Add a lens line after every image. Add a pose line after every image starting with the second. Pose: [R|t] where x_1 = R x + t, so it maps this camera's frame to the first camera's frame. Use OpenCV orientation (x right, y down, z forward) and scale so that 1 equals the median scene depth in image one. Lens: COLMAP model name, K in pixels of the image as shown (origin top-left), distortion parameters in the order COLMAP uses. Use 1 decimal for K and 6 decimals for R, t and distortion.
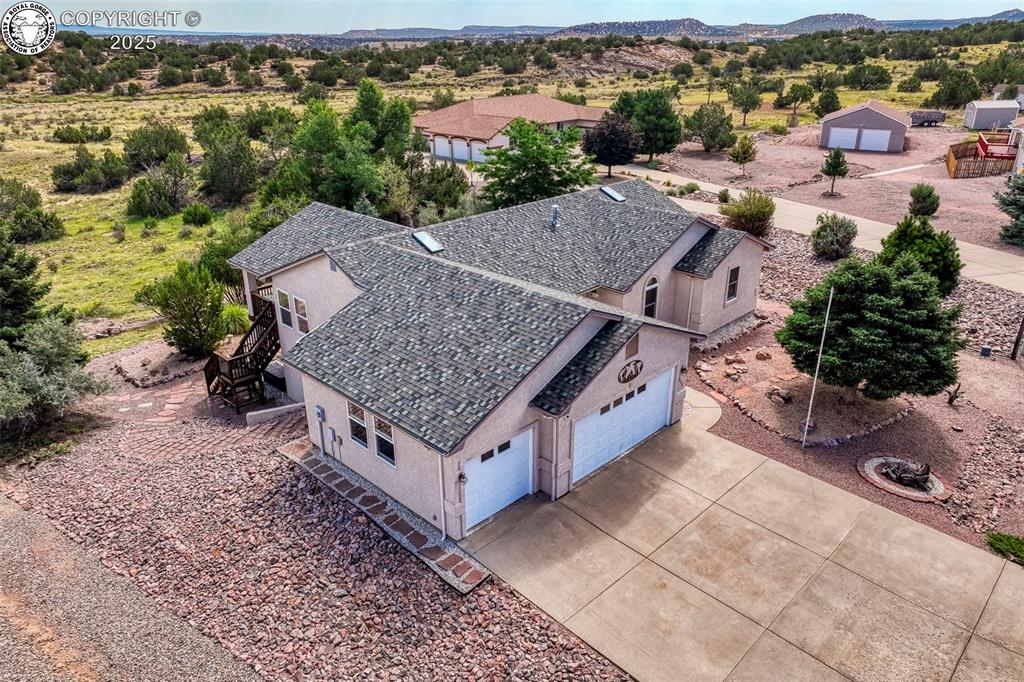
lens RADIAL K [[718.8, 0, 516.4], [0, 718.8, 337.7], [0, 0, 1]] dist [-0.005048, 0.023557]
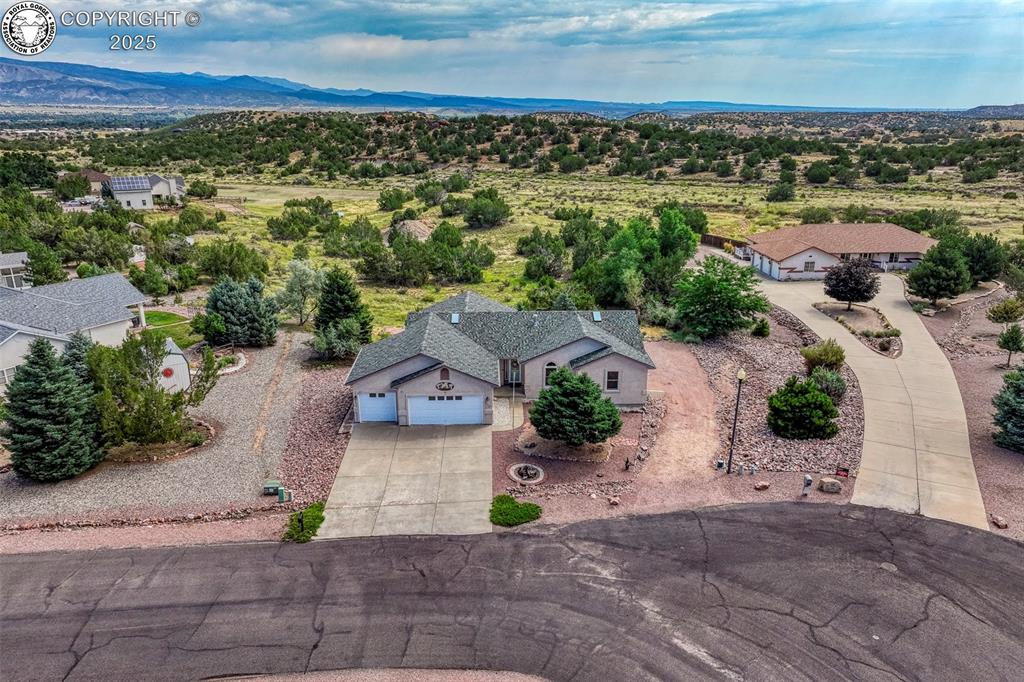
lens RADIAL K [[718.8, 0, 516.4], [0, 718.8, 337.7], [0, 0, 1]] dist [-0.005048, 0.023557]
pose [[0.722889, 0.214155, -0.656939, 0.532034], [-0.273178, 0.961876, 0.012958, -0.057450], [0.634669, 0.170094, 0.753832, -0.183612]]
